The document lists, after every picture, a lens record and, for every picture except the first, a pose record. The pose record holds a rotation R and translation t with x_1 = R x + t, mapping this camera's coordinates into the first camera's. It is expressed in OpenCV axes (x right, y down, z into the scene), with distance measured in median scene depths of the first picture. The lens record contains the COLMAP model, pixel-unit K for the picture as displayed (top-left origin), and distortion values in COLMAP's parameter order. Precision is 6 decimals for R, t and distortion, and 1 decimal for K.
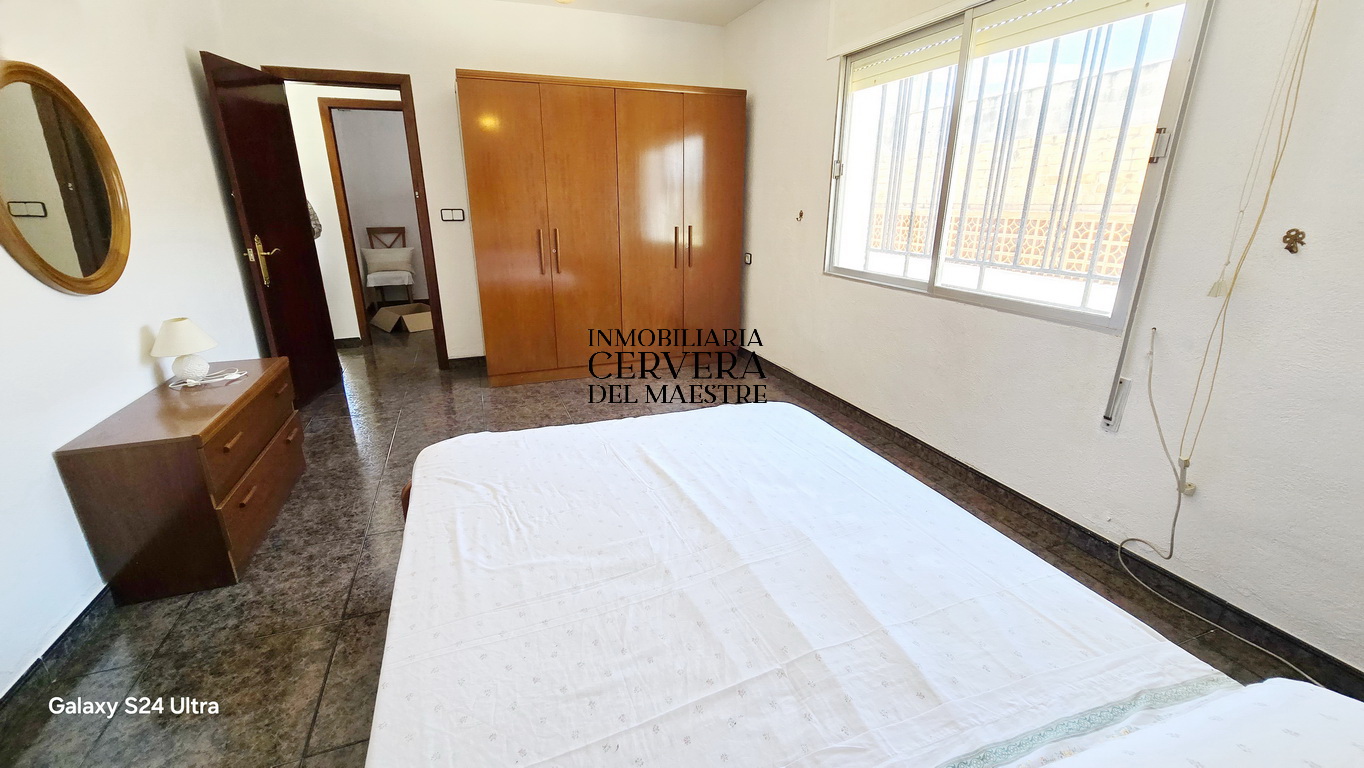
lens RADIAL K [[563.5, 0, 685.6], [0, 563.5, 372.2], [0, 0, 1]] dist [-0.004219, 0.002493]
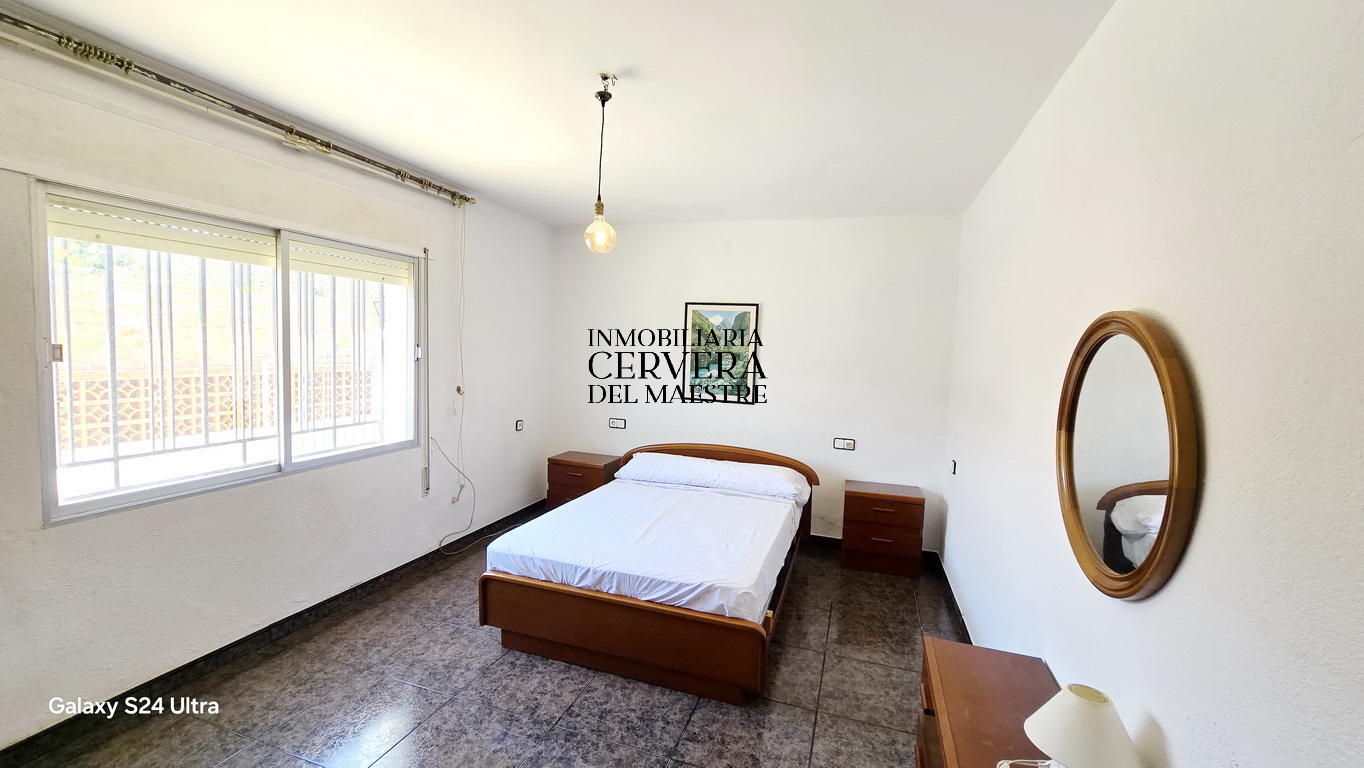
lens RADIAL K [[563.5, 0, 679.3], [0, 563.5, 386.8], [0, 0, 1]] dist [-0.004219, 0.002493]
pose [[-0.776491, -0.076827, 0.625427, -0.984924], [0.149604, 0.941684, 0.301415, -0.641734], [-0.612111, 0.327612, -0.719716, 1.660991]]
